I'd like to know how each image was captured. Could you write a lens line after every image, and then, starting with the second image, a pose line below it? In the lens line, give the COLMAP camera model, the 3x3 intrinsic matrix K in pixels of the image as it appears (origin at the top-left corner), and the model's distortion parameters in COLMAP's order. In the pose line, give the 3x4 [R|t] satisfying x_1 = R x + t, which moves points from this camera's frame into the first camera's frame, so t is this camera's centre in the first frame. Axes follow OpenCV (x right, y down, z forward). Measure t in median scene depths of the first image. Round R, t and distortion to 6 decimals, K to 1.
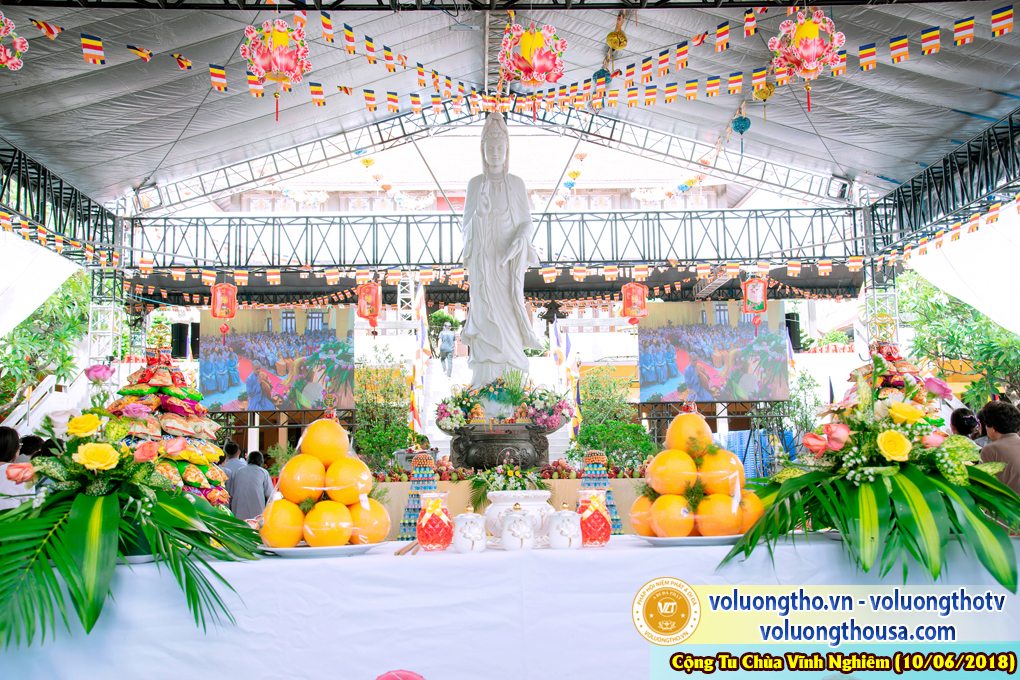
lens RADIAL K [[964.8, 0, 510.0], [0, 964.8, 340.0], [0, 0, 1]] dist [0.014784, 0.012307]
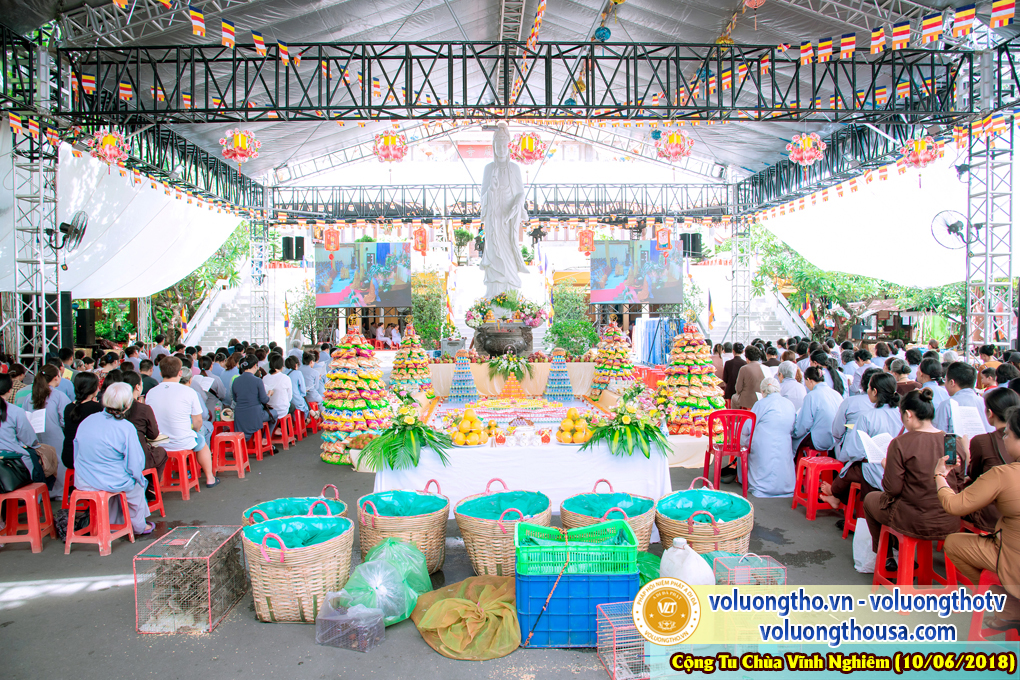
lens RADIAL K [[714.9, 0, 510.0], [0, 714.9, 340.0], [0, 0, 1]] dist [-0.125066, 0.000150]
pose [[0.999915, 0.009866, 0.008554, -0.009579], [-0.011125, 0.986633, 0.162575, -0.081940], [-0.006835, -0.162657, 0.986659, -0.212575]]
